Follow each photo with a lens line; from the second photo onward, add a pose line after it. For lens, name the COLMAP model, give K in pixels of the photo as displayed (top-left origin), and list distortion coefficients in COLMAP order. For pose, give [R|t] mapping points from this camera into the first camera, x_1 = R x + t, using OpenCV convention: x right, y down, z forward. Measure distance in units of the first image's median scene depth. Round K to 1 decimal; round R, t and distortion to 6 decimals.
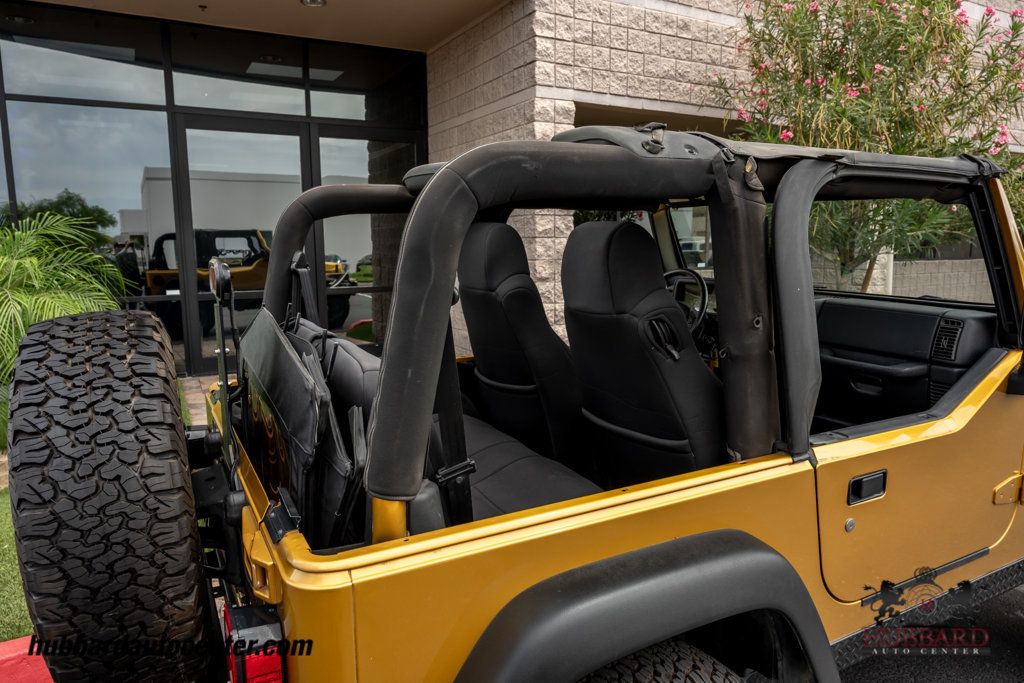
lens RADIAL K [[675.0, 0, 511.8], [0, 675.0, 338.4], [0, 0, 1]] dist [-0.010598, 0.006790]
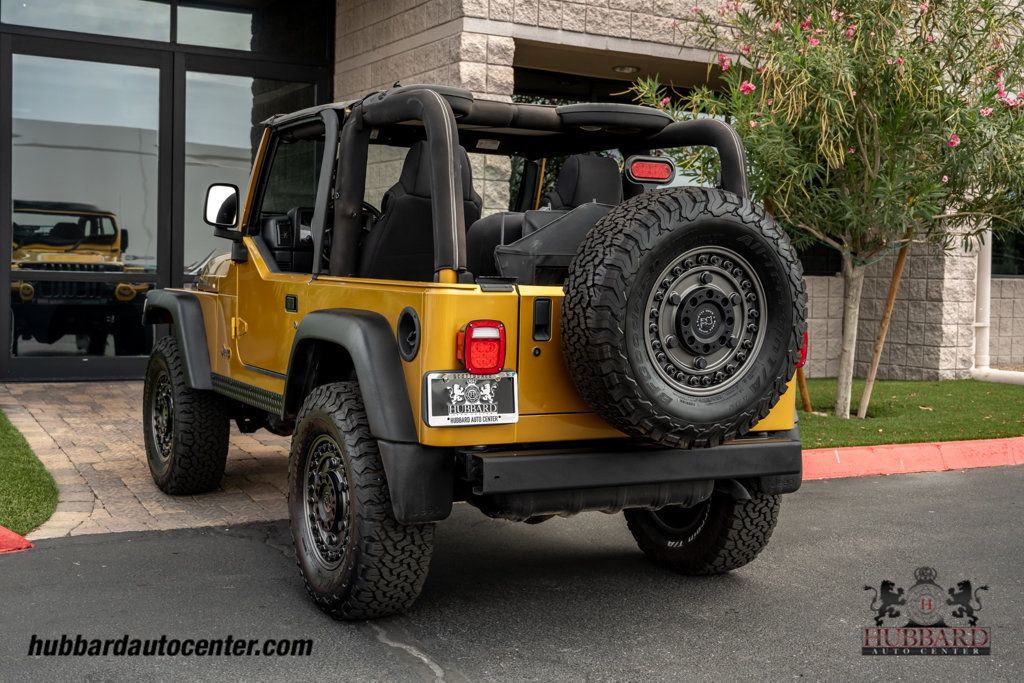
lens RADIAL K [[1245.5, 0, 508.5], [0, 1245.5, 345.2], [0, 0, 1]] dist [0.015795, 0.000000]
pose [[0.999410, 0.034247, -0.002639, 0.100115], [-0.034348, 0.995963, -0.082935, 0.124967], [-0.000212, 0.082977, 0.996551, -0.414287]]
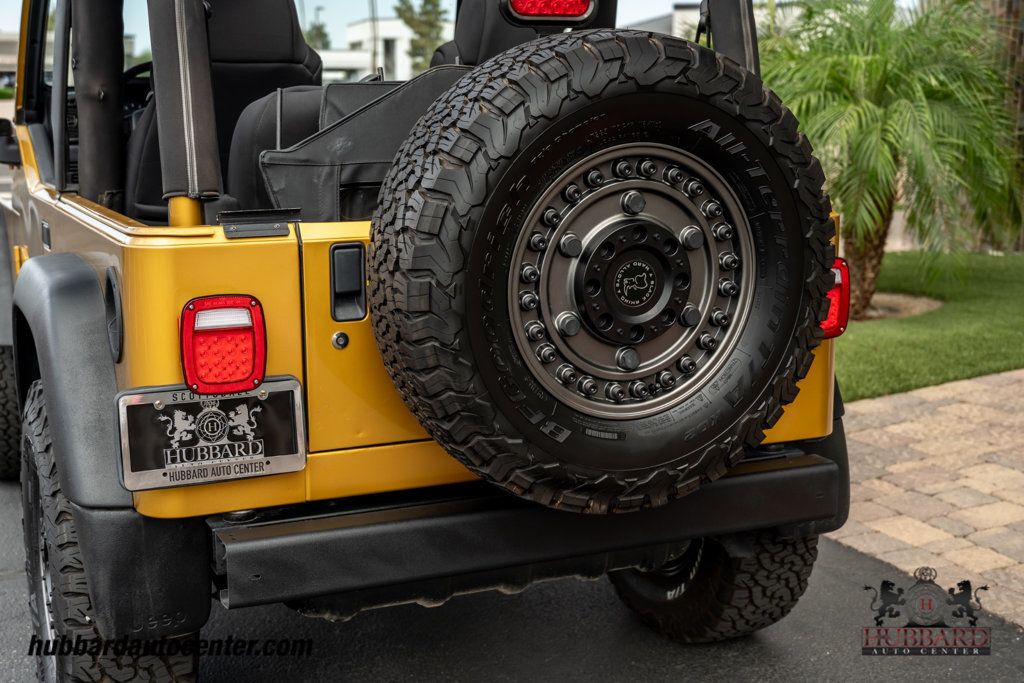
lens RADIAL K [[1357.6, 0, 508.2], [0, 1357.6, 350.4], [0, 0, 1]] dist [0.024273, 0.000000]
pose [[0.996584, 0.013643, -0.081446, 0.191048], [-0.011384, 0.999539, 0.028135, 0.067373], [0.081792, -0.027112, 0.996281, -0.168345]]
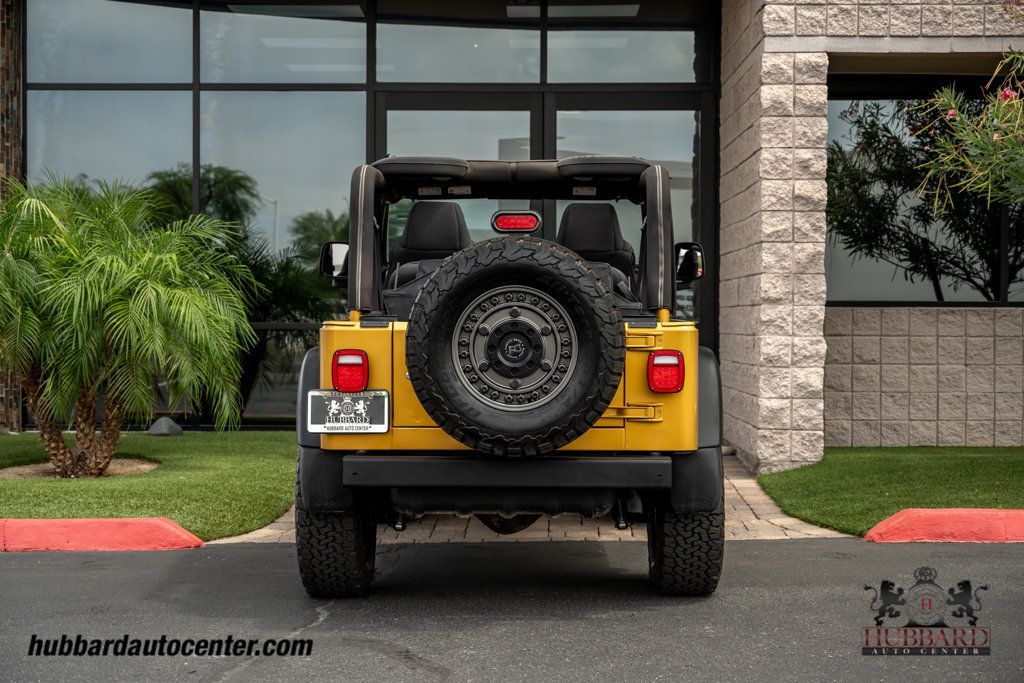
lens RADIAL K [[1738.8, 0, 514.6], [0, 1738.8, 341.4], [0, 0, 1]] dist [0.020545, 0.000000]
pose [[0.870146, 0.018712, -0.492438, 0.697100], [-0.079027, 0.991644, -0.101961, 0.159132], [0.486416, 0.127637, 0.864354, -0.689097]]
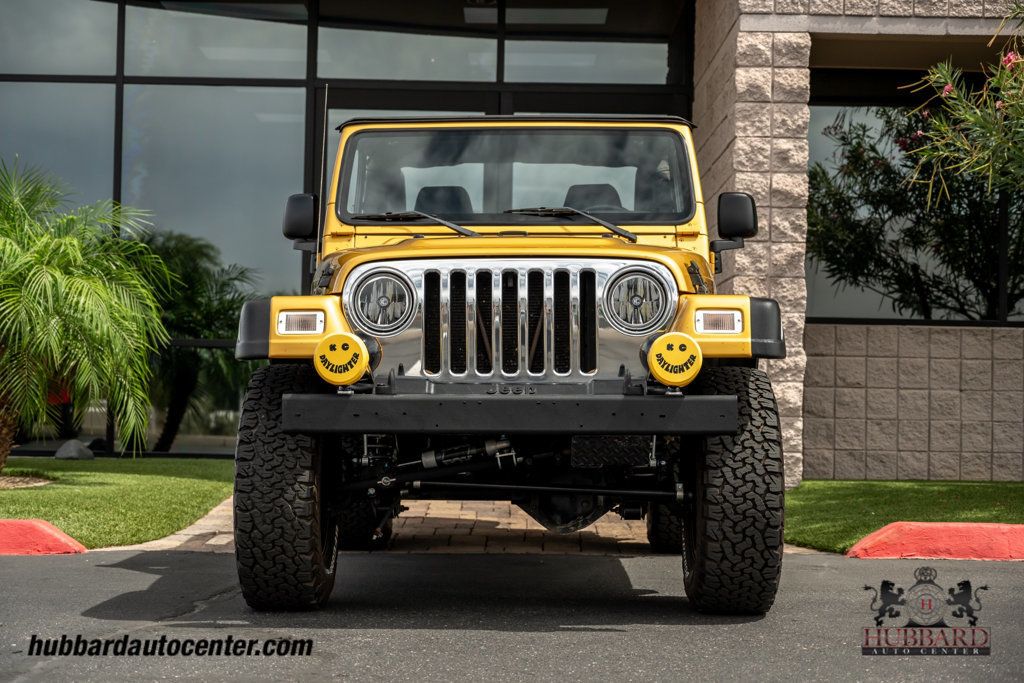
lens RADIAL K [[1787.1, 0, 501.7], [0, 1787.1, 351.1], [0, 0, 1]] dist [0.022241, 0.000000]
pose [[0.873269, 0.010439, -0.487126, 0.651957], [-0.094054, 0.984578, -0.147511, 0.218979], [0.478074, 0.174633, 0.860784, -0.537078]]
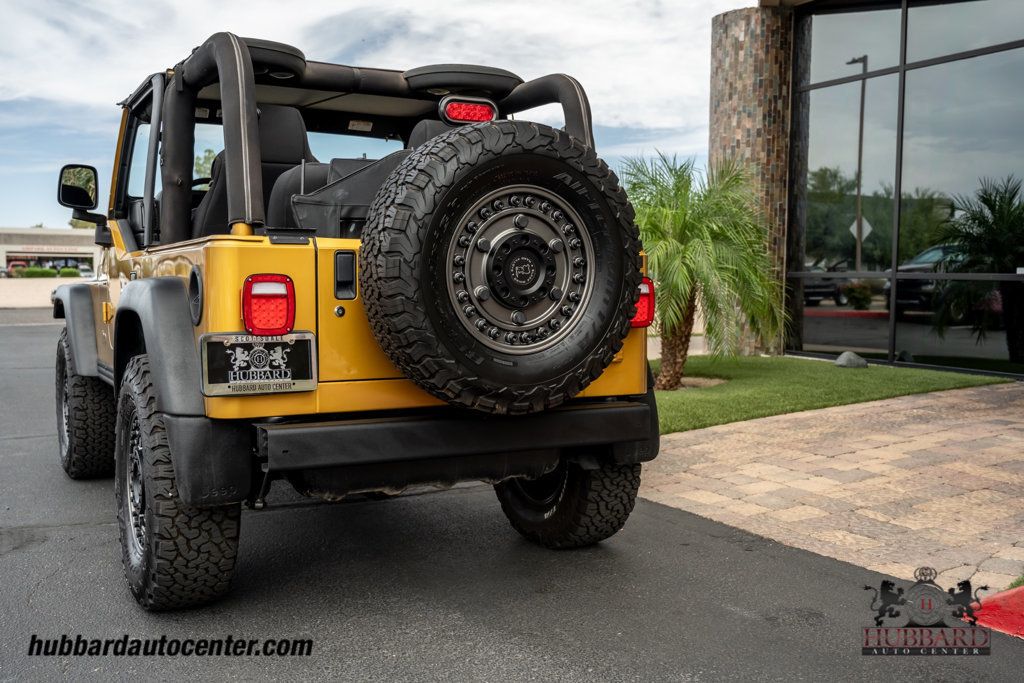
lens RADIAL K [[997.8, 0, 502.9], [0, 997.8, 340.0], [0, 0, 1]] dist [0.013900, 0.000000]
pose [[0.999969, 0.005809, -0.005247, 0.188830], [-0.006280, 0.995476, -0.094808, 0.131175], [0.004672, 0.094838, 0.995482, -0.238157]]
